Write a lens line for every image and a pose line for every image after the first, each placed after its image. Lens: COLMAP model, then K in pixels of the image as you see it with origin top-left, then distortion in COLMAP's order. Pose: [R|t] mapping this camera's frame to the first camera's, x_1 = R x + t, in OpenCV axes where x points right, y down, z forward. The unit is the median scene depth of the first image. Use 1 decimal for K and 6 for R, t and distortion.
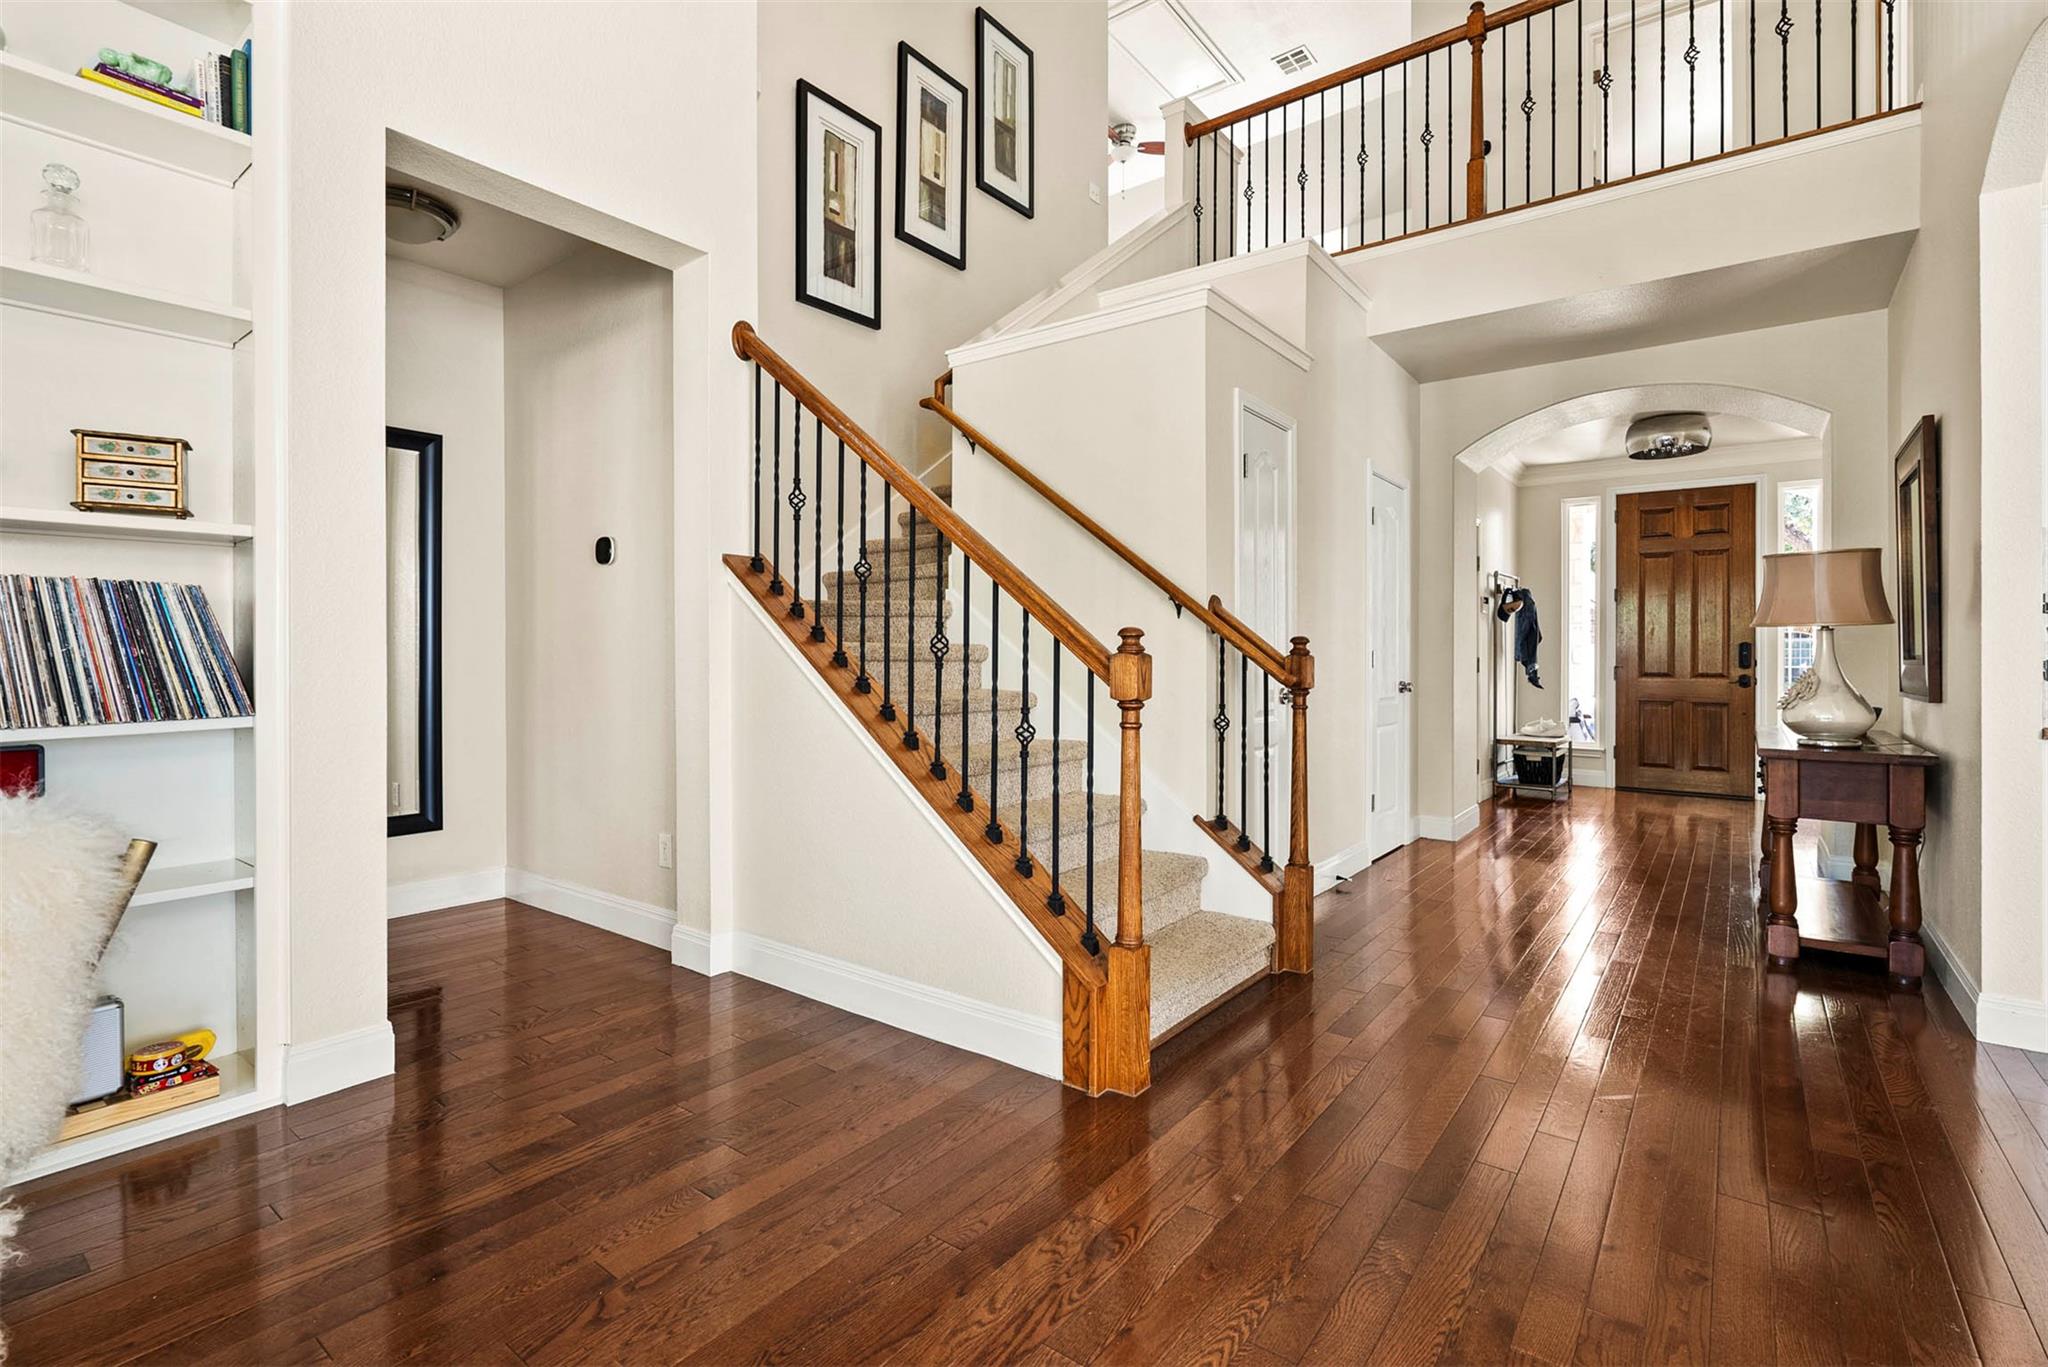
lens RADIAL K [[932.3, 0, 1049.1], [0, 932.3, 652.3], [0, 0, 1]] dist [0.000457, 0.000106]
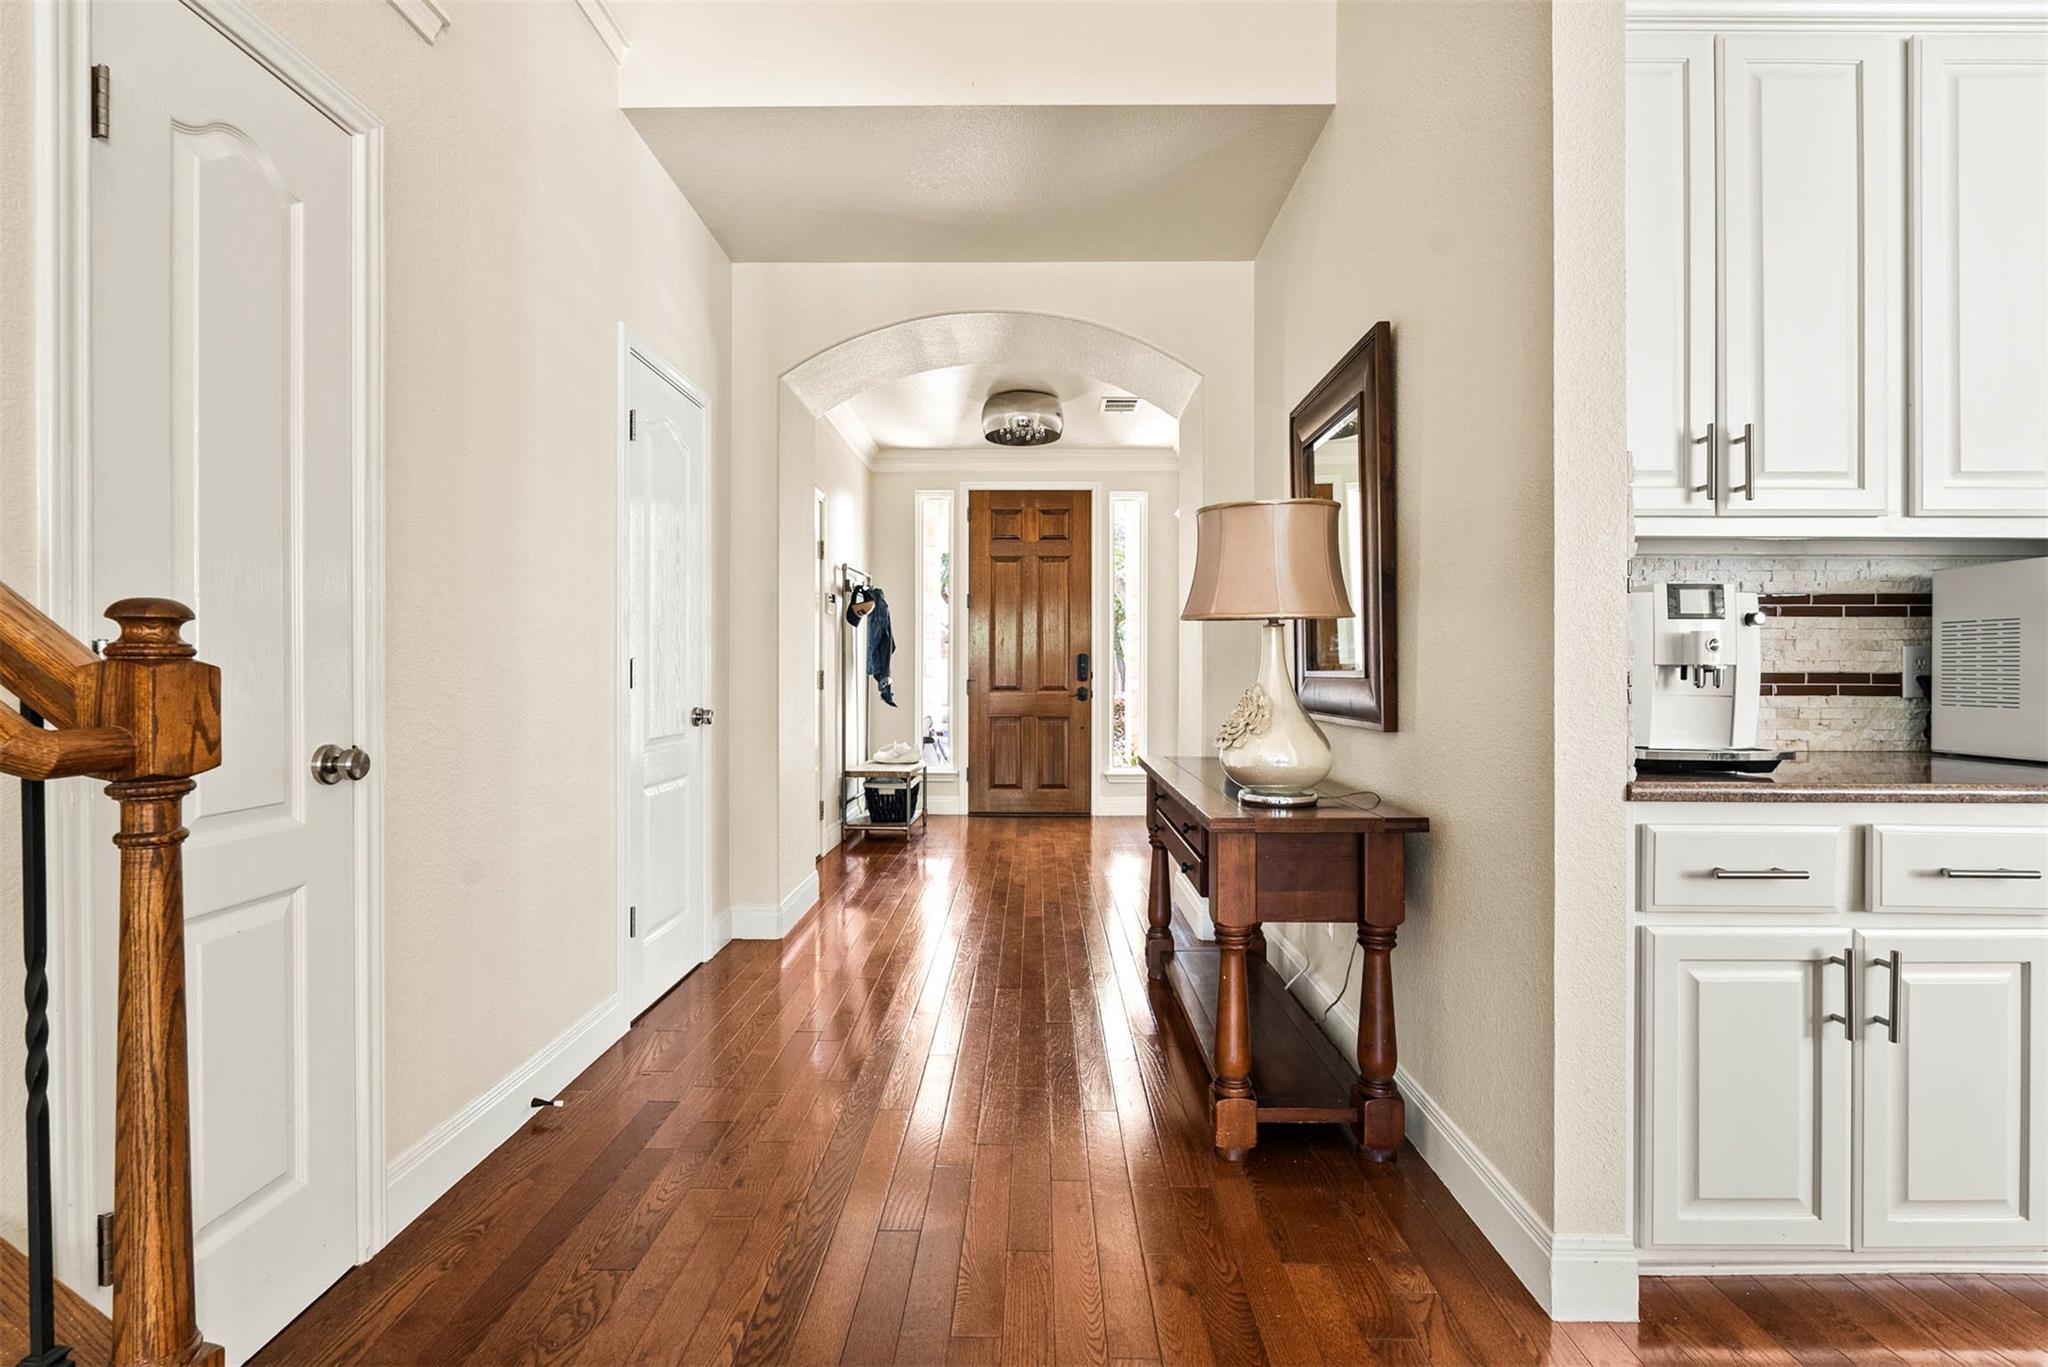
lens RADIAL K [[942.1, 0, 1024.0], [0, 942.1, 683.5], [0, 0, 1]] dist [-0.052600, -0.000005]
pose [[0.814435, -0.010346, 0.580163, 0.131799], [-0.000664, 0.999824, 0.018761, 0.001757], [-0.580255, -0.015665, 0.814284, 0.243738]]
